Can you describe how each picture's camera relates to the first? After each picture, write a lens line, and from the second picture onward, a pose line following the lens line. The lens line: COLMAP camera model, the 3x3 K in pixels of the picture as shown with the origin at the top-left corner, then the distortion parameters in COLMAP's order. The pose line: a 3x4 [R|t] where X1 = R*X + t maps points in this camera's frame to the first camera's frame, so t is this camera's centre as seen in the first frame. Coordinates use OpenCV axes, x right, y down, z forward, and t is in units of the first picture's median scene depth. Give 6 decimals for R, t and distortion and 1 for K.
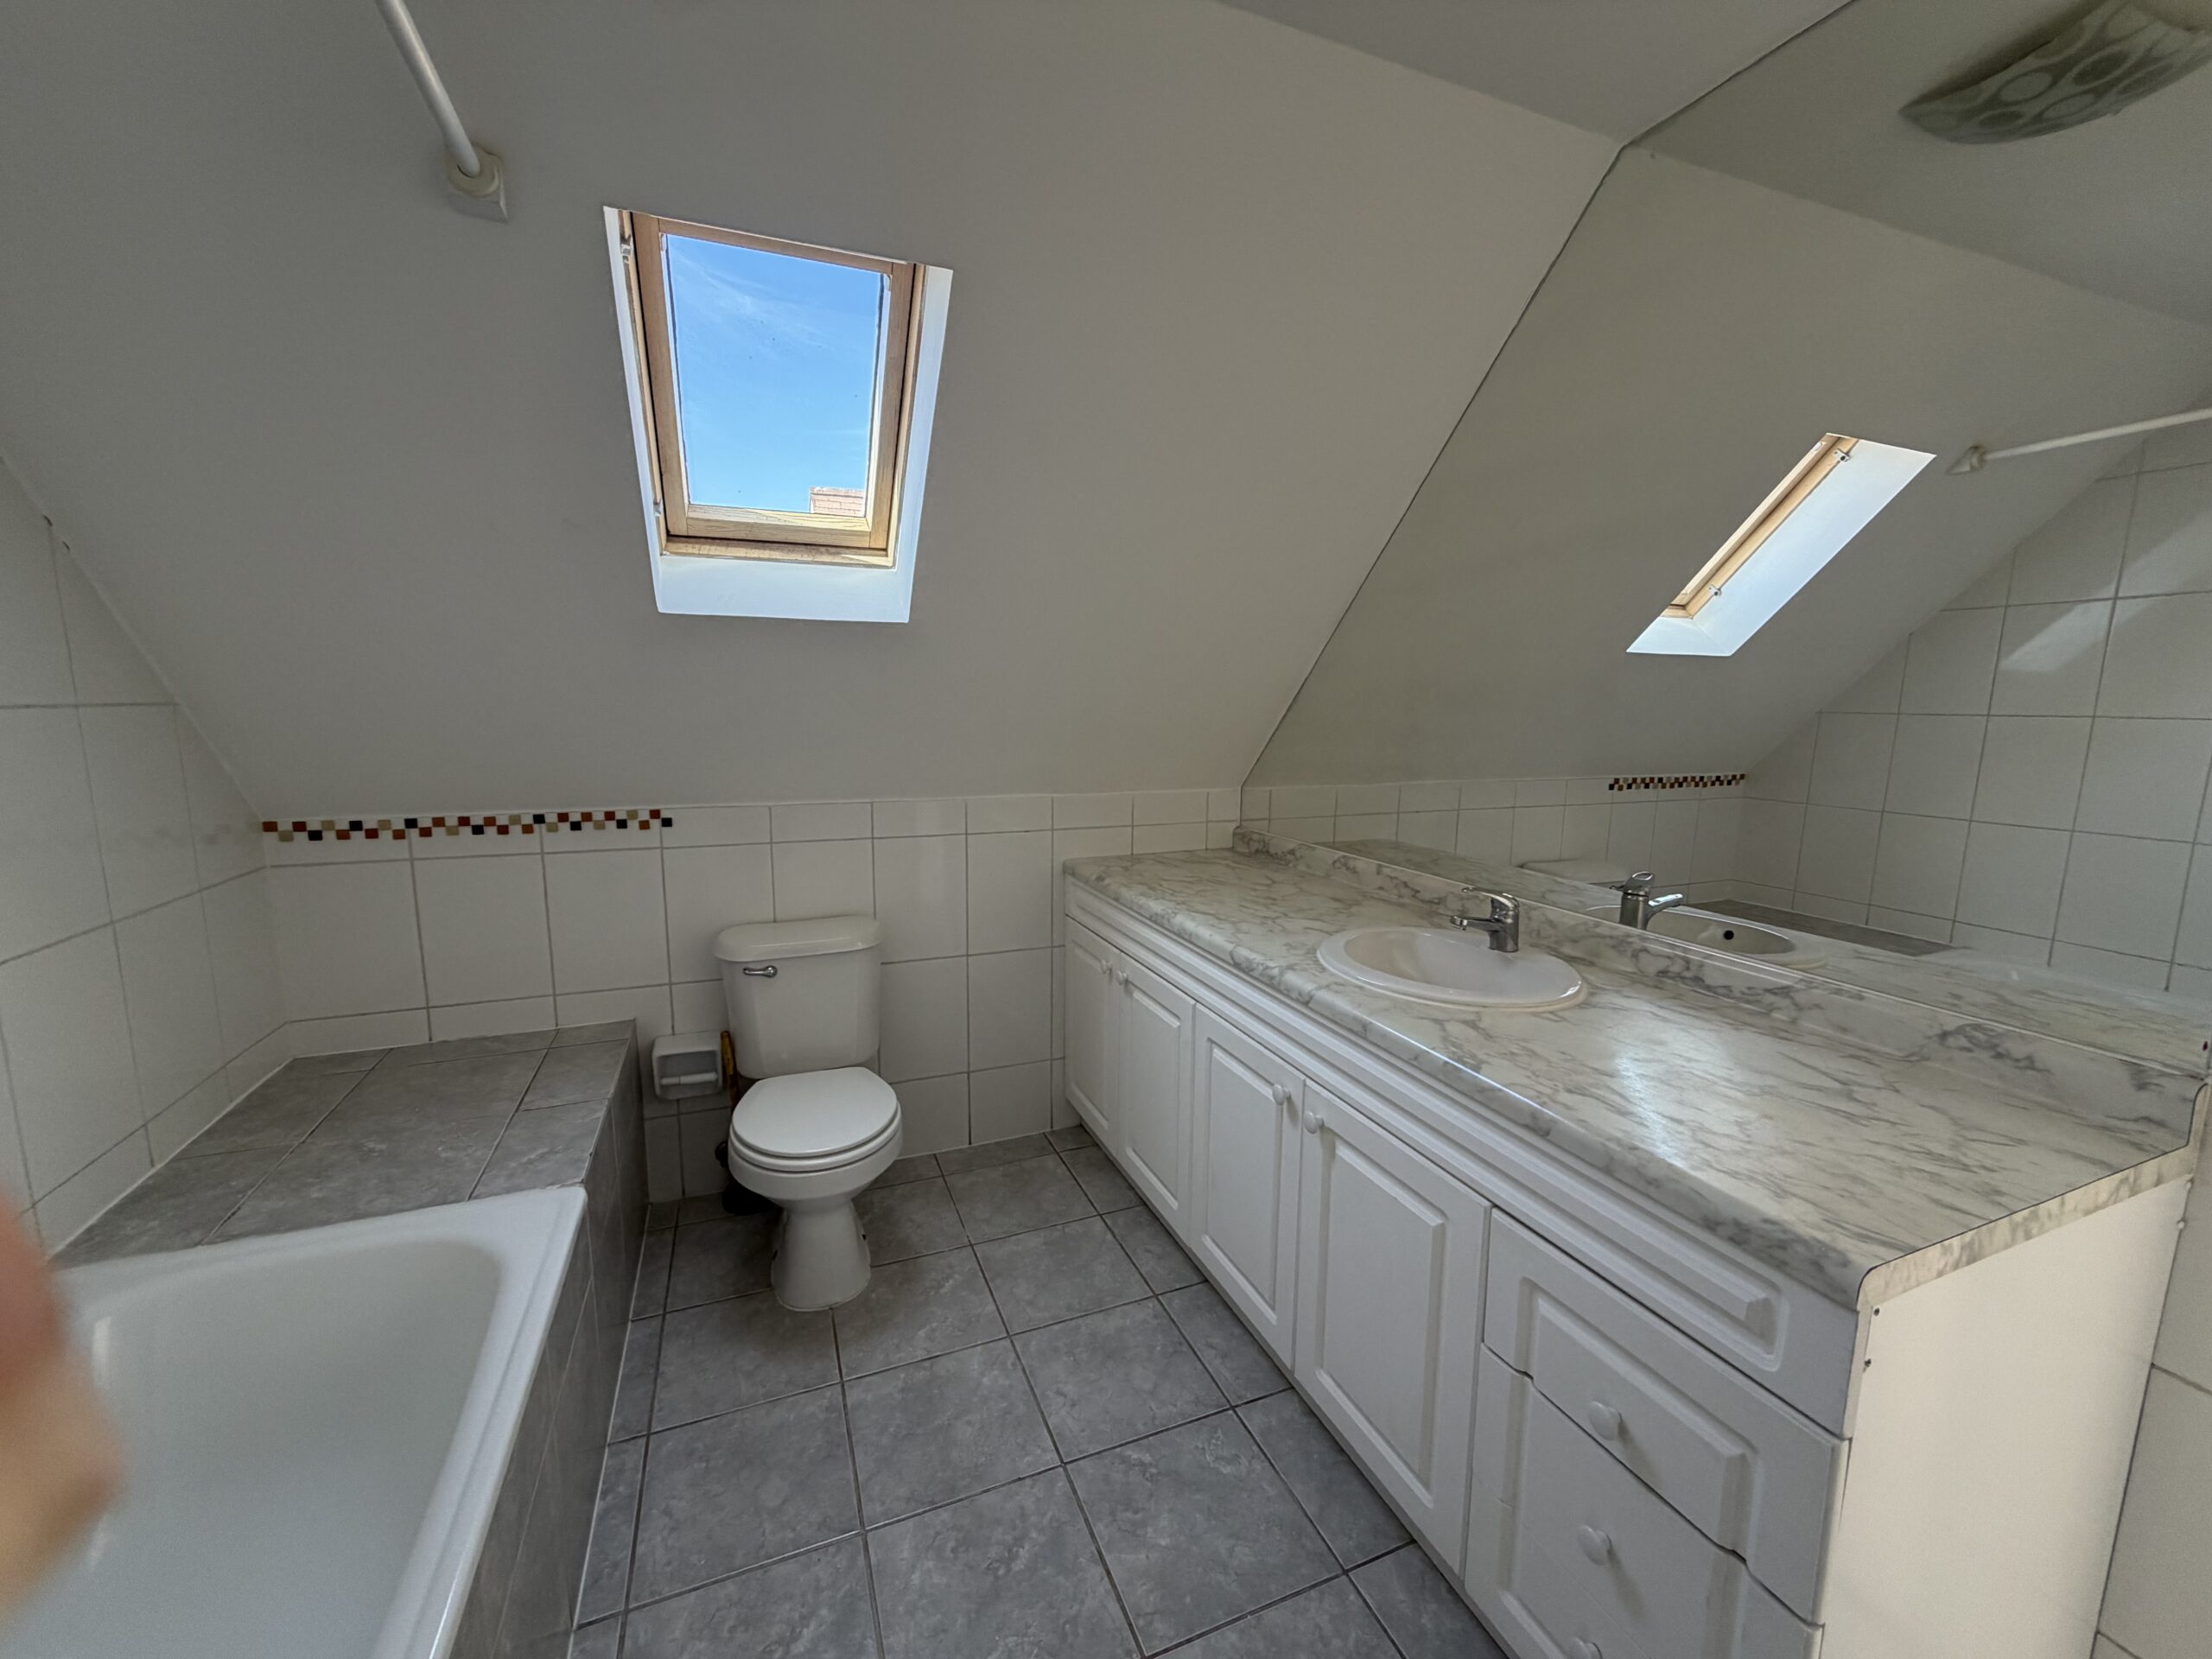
lens RADIAL K [[879.3, 0, 1101.9], [0, 879.3, 828.1], [0, 0, 1]] dist [-0.000948, -0.000356]
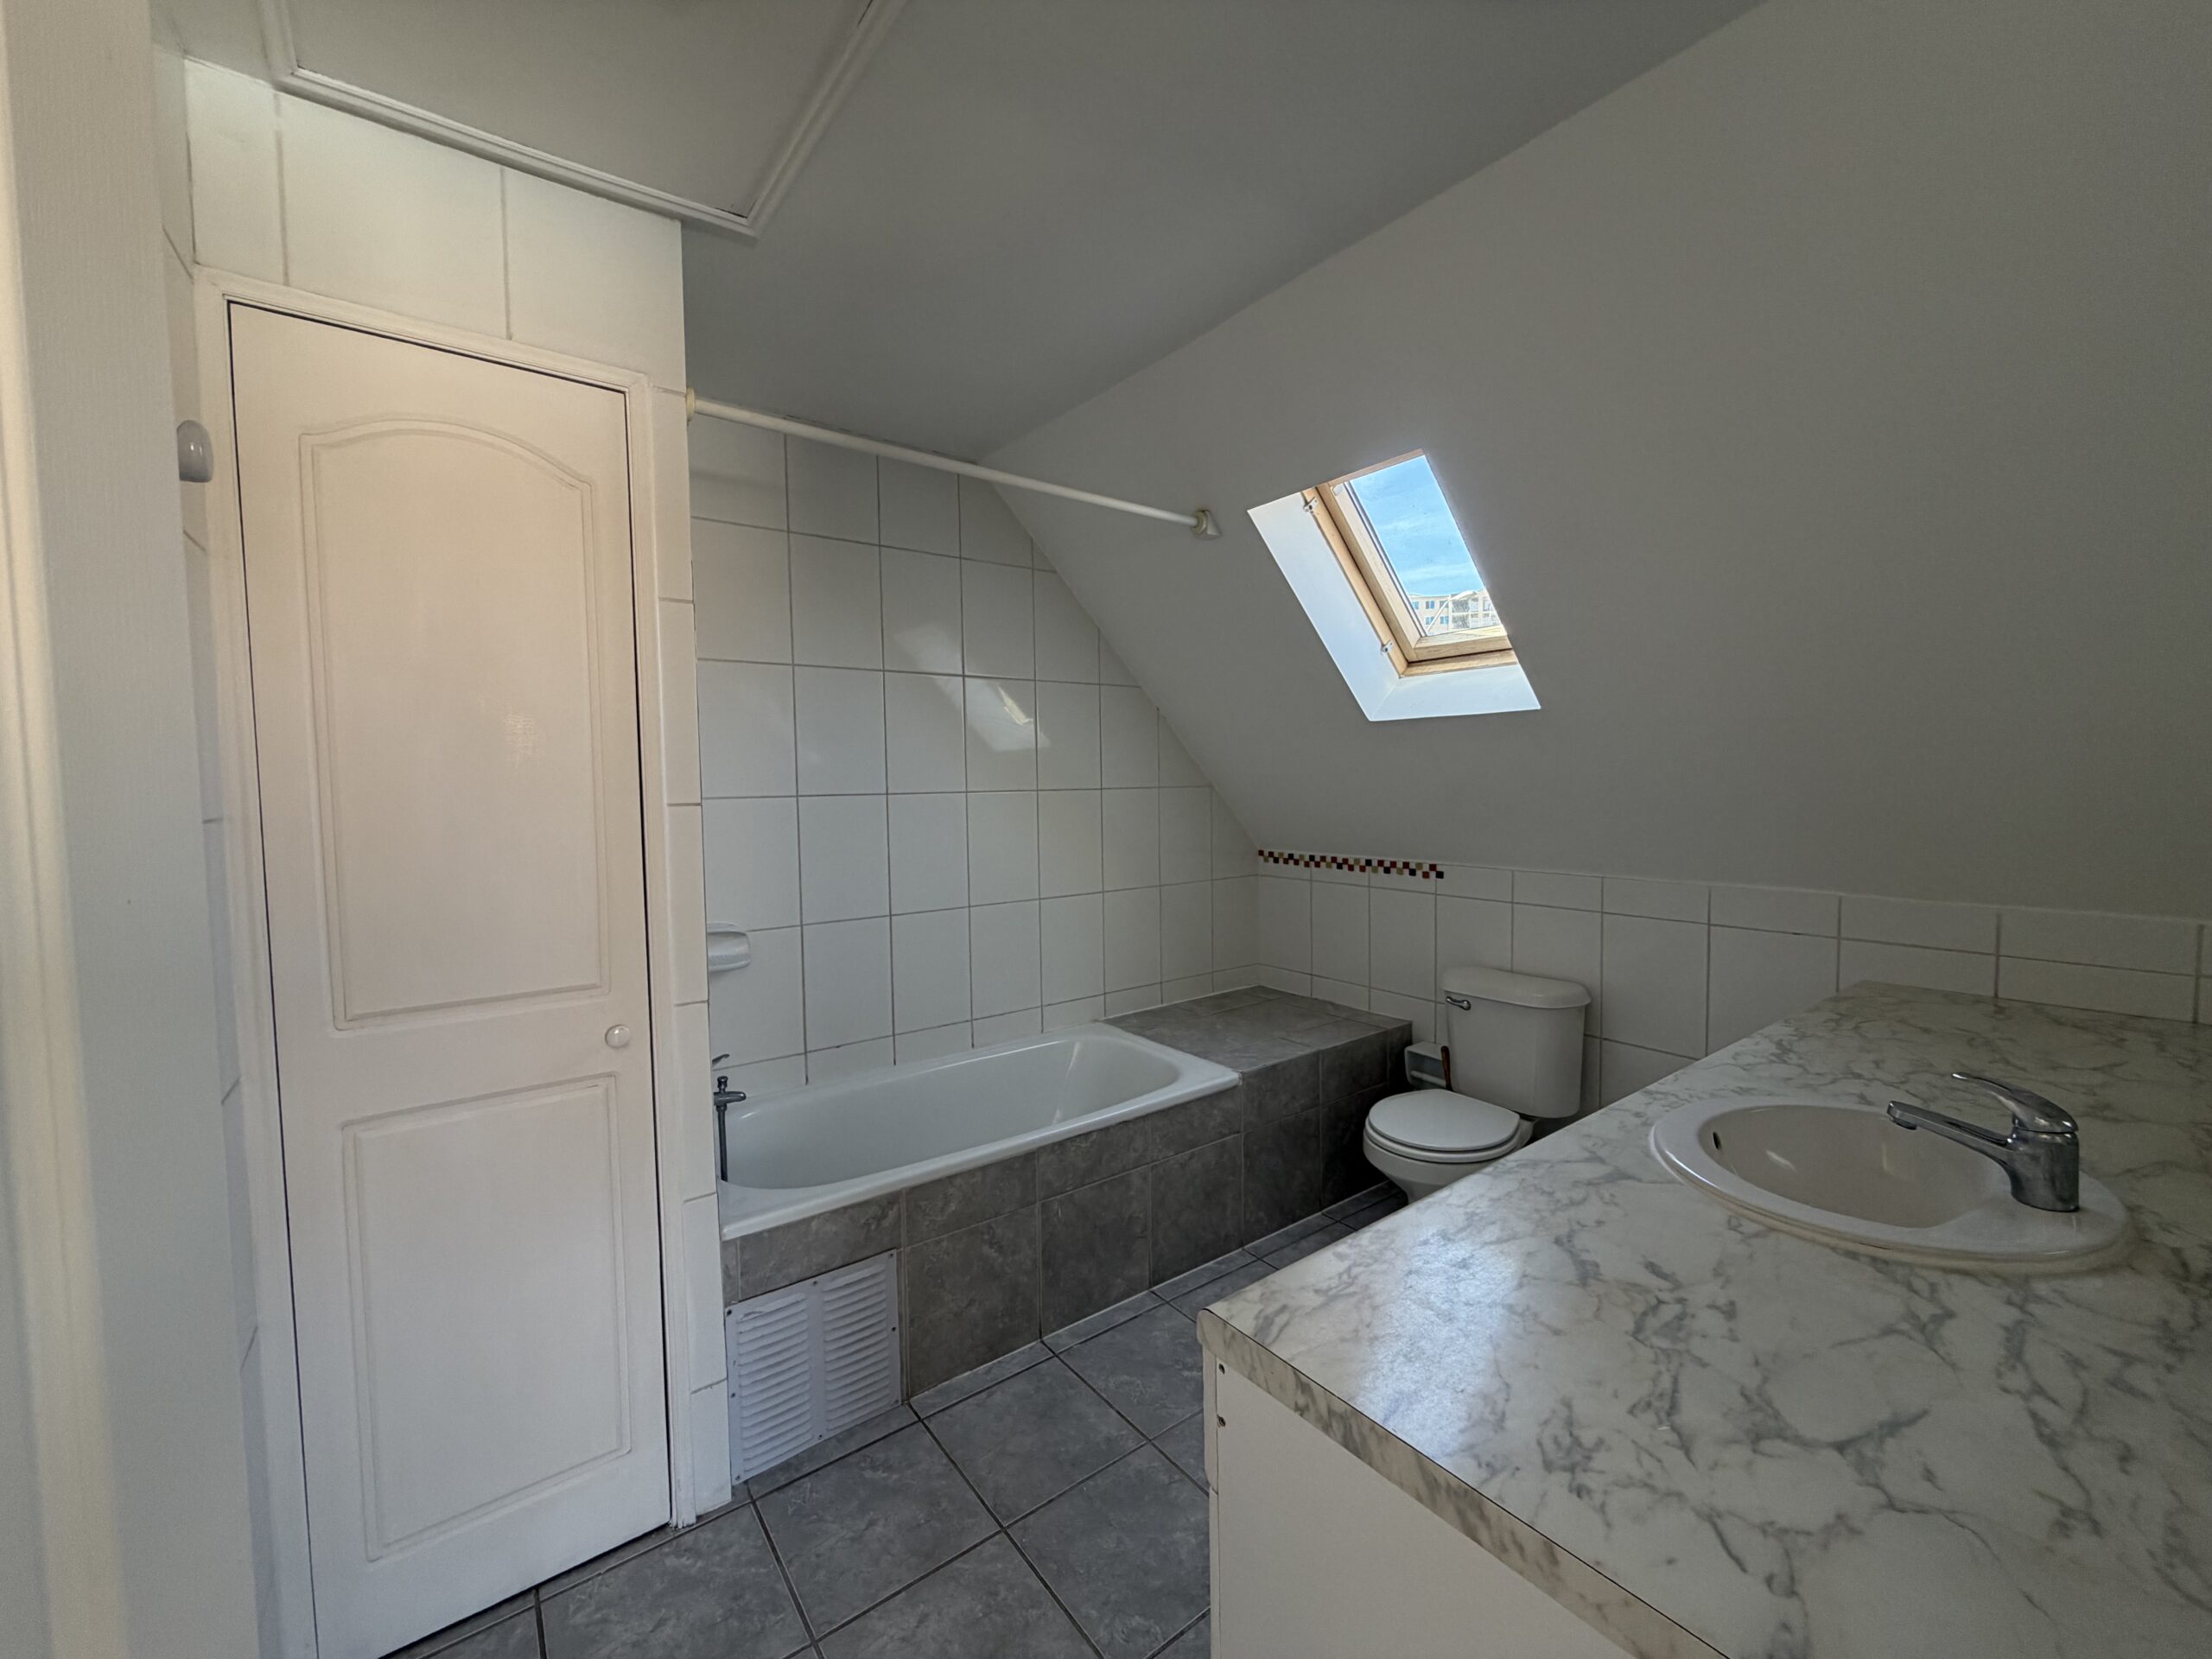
lens RADIAL K [[879.3, 0, 1102.7], [0, 879.3, 829.8], [0, 0, 1]] dist [-0.000948, -0.000356]
pose [[0.258377, 0.042121, -0.965126, 0.706215], [-0.126741, 0.991892, 0.009359, -0.024285], [0.957694, 0.119903, 0.261620, 0.204532]]
